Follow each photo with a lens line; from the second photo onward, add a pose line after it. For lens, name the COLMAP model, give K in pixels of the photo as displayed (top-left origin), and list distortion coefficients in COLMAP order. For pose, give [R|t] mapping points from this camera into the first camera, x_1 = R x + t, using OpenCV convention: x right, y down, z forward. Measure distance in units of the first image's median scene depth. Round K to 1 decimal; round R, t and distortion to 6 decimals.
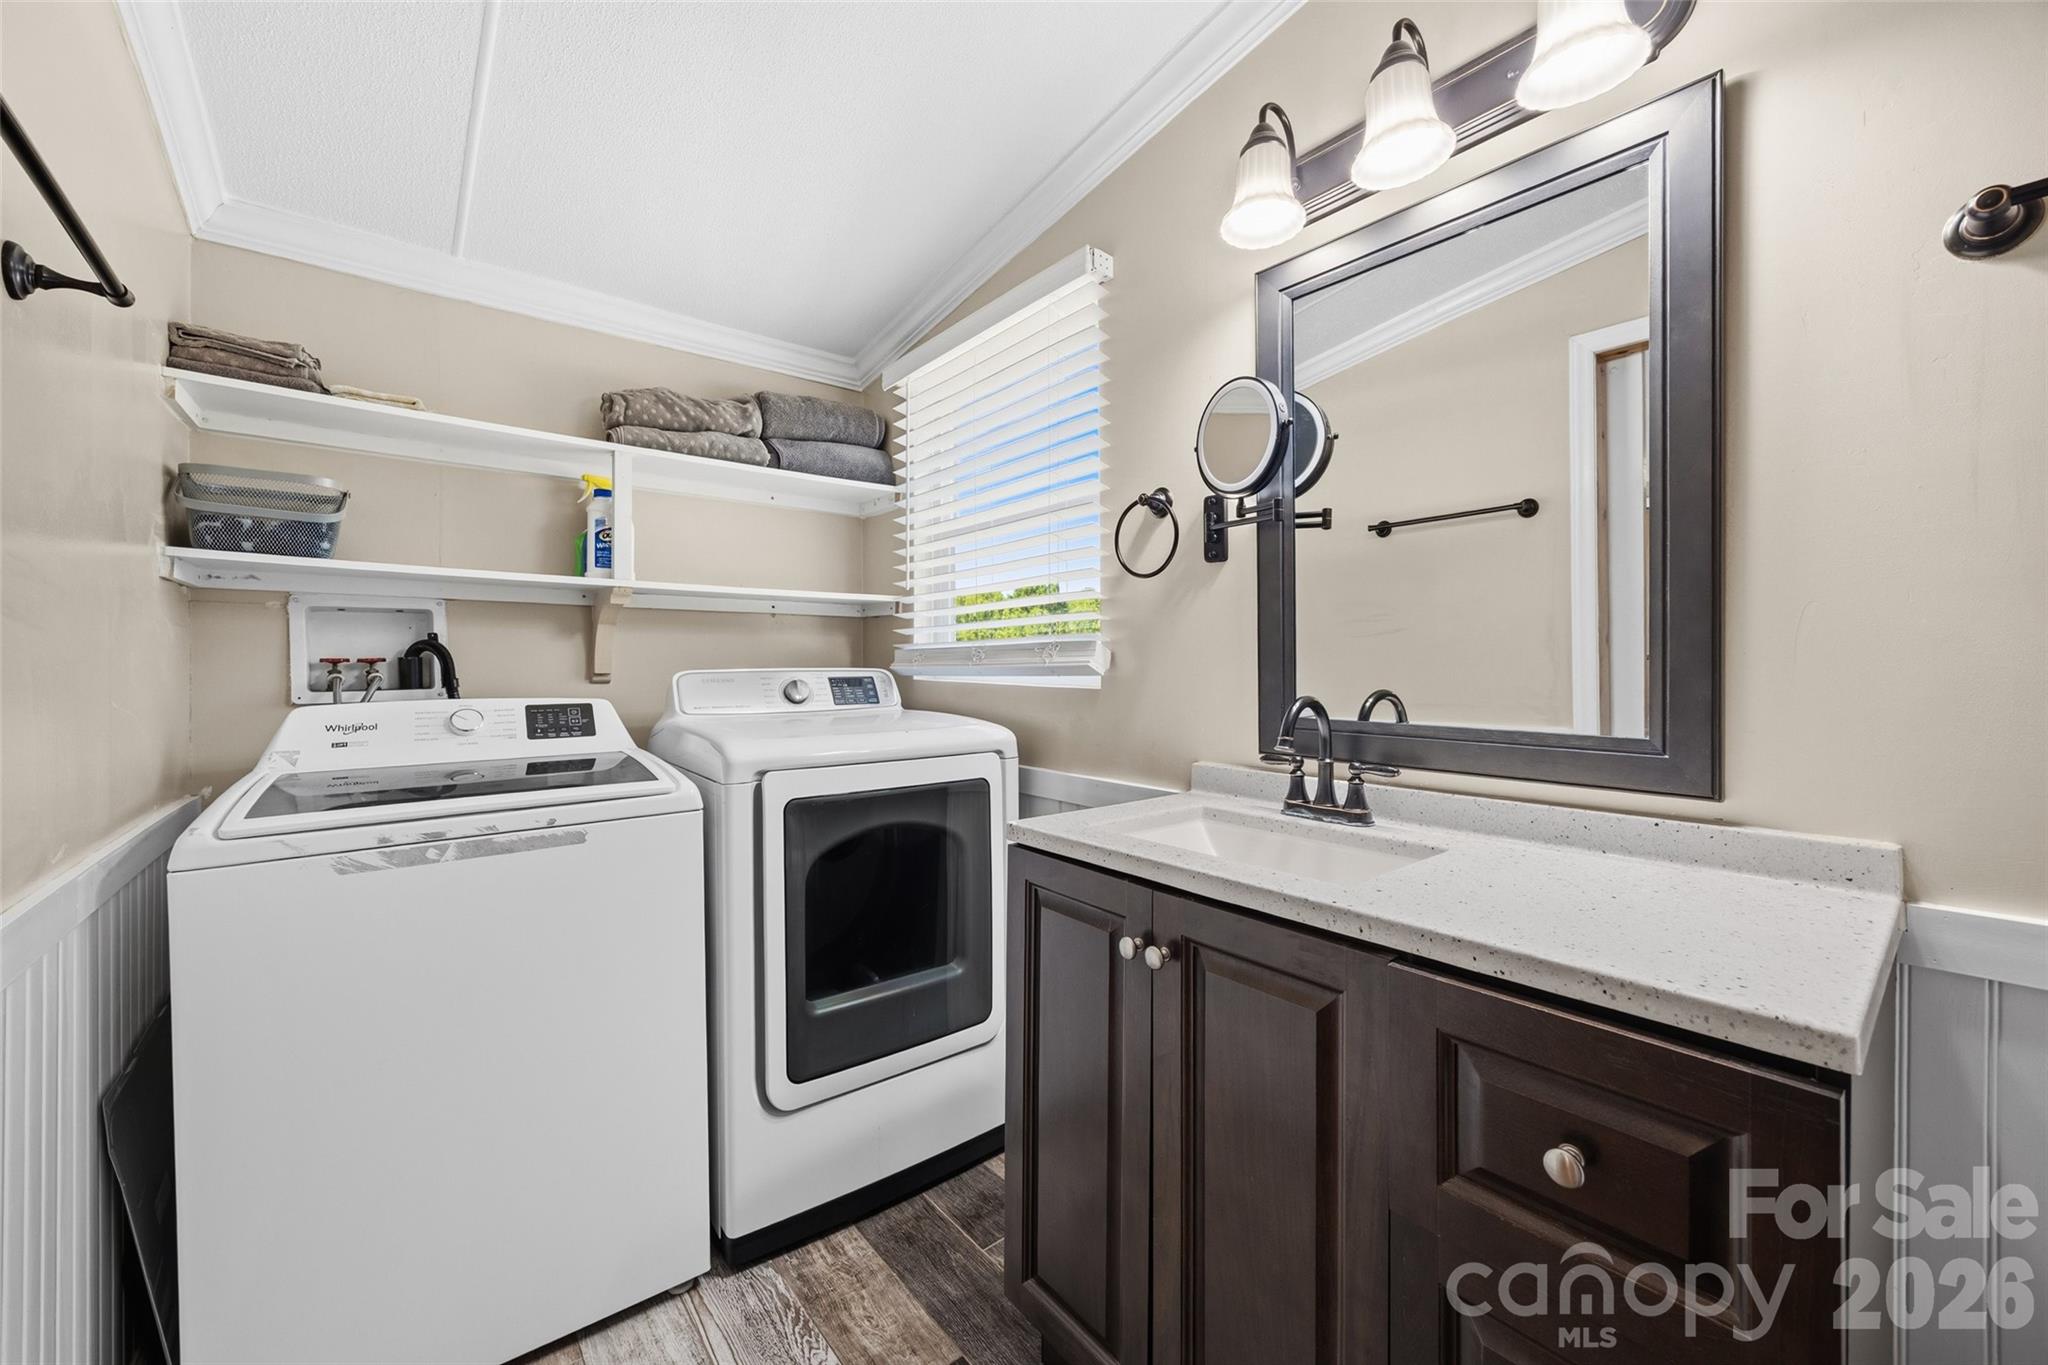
lens RADIAL K [[793.4, 0, 1029.9], [0, 793.4, 668.4], [0, 0, 1]] dist [-0.006463, 0.000302]
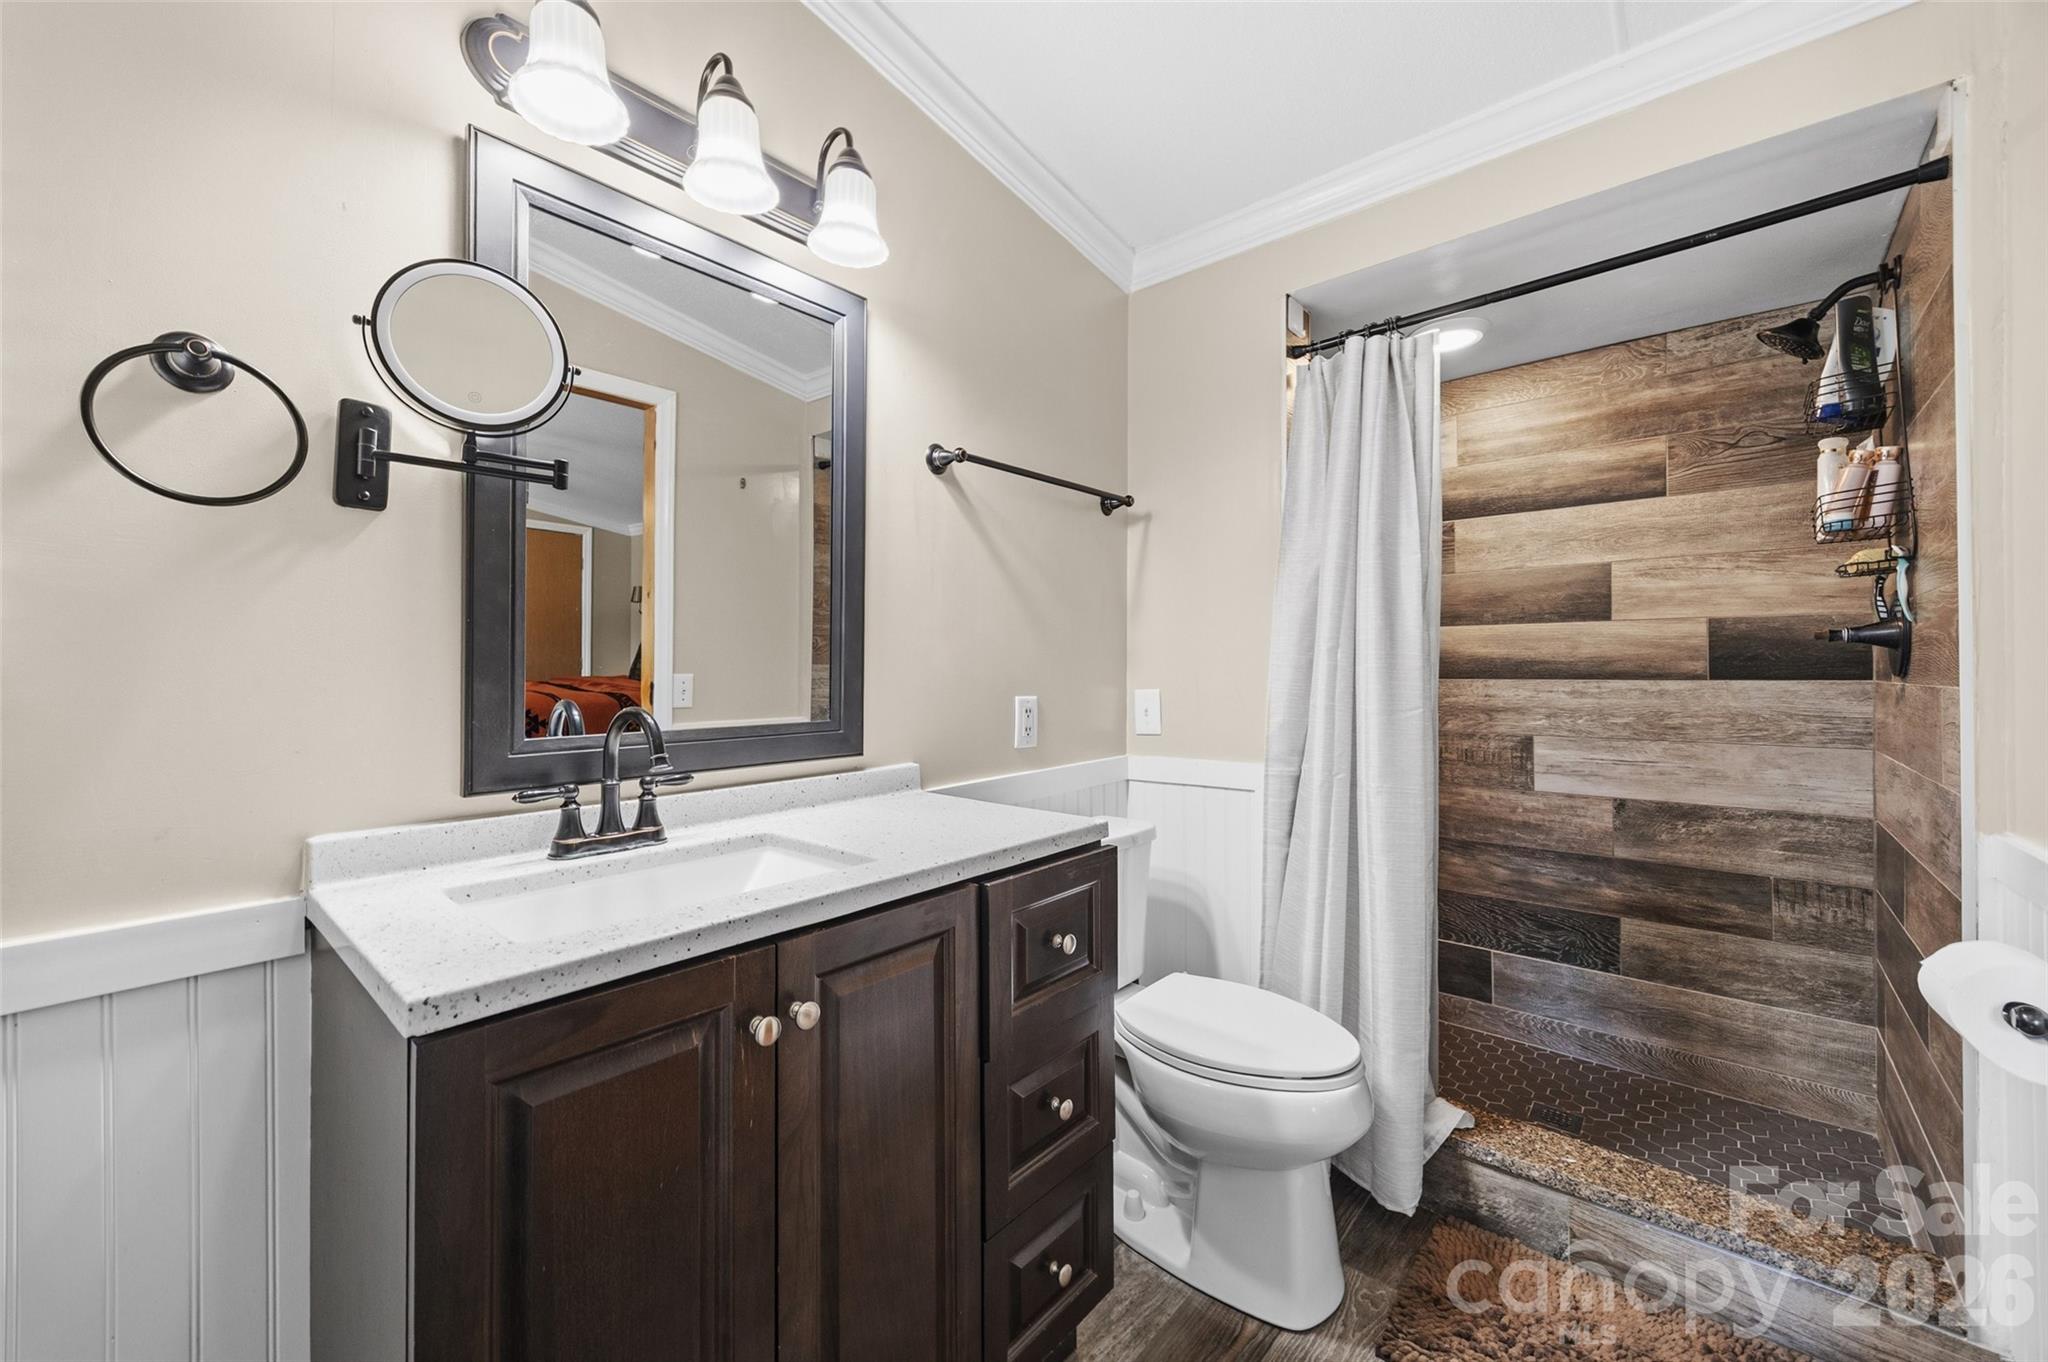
lens RADIAL K [[793.4, 0, 1028.7], [0, 793.4, 670.6], [0, 0, 1]] dist [-0.006463, 0.000302]
pose [[-0.173919, -0.004046, 0.984752, -0.570802], [0.008553, 0.999948, 0.005619, -0.006819], [-0.984723, 0.009400, -0.173876, 0.714638]]
